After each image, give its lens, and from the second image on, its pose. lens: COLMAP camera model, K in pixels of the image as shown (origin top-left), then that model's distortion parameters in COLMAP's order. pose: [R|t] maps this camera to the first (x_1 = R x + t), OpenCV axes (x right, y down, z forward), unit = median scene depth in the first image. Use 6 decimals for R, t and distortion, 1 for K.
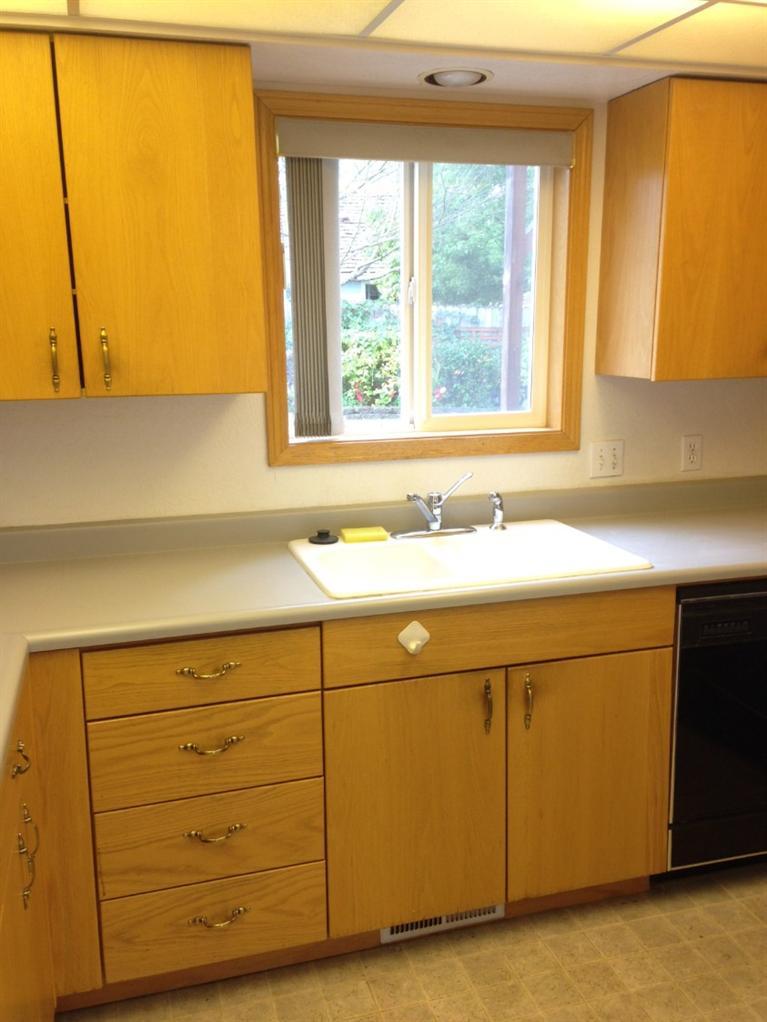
lens RADIAL K [[930.4, 0, 383.5], [0, 930.4, 511.0], [0, 0, 1]] dist [0.177968, -0.279044]
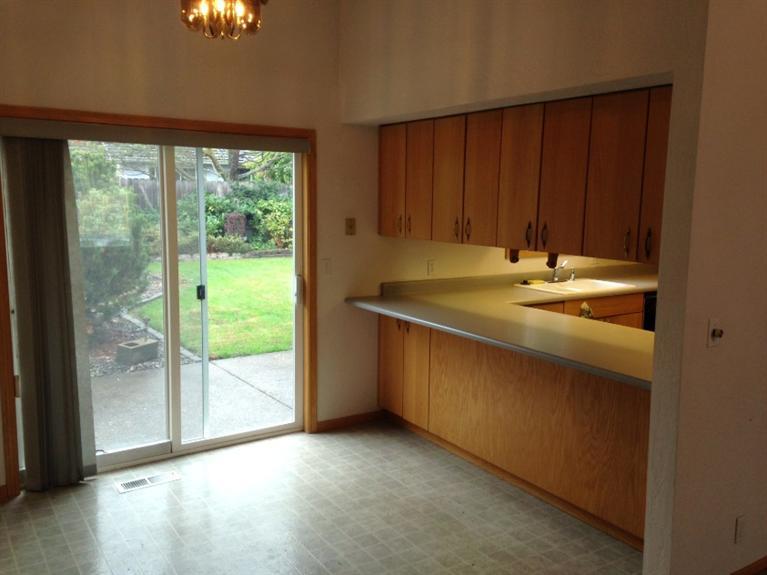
lens RADIAL K [[698.3, 0, 383.5], [0, 698.3, 287.5], [0, 0, 1]] dist [0.177968, -0.279044]
pose [[0.960200, -0.017339, 0.278776, -1.338446], [0.035035, 0.997665, -0.058619, 0.188960], [-0.277109, 0.066053, 0.958565, -1.196007]]
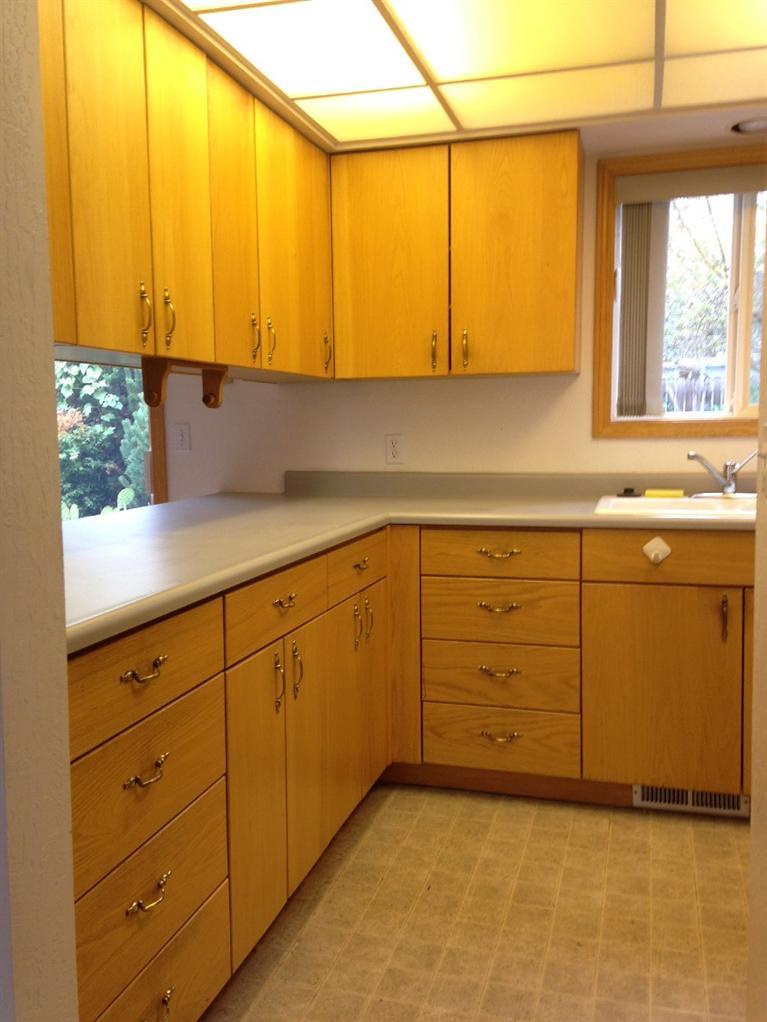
lens RADIAL K [[945.7, 0, 383.5], [0, 945.7, 511.0], [0, 0, 1]] dist [0.163366, -0.140946]
pose [[0.842439, 0.051125, -0.536361, 0.423837], [-0.106079, 0.991742, -0.072082, 0.218685], [0.528246, 0.117621, 0.840905, -0.314803]]
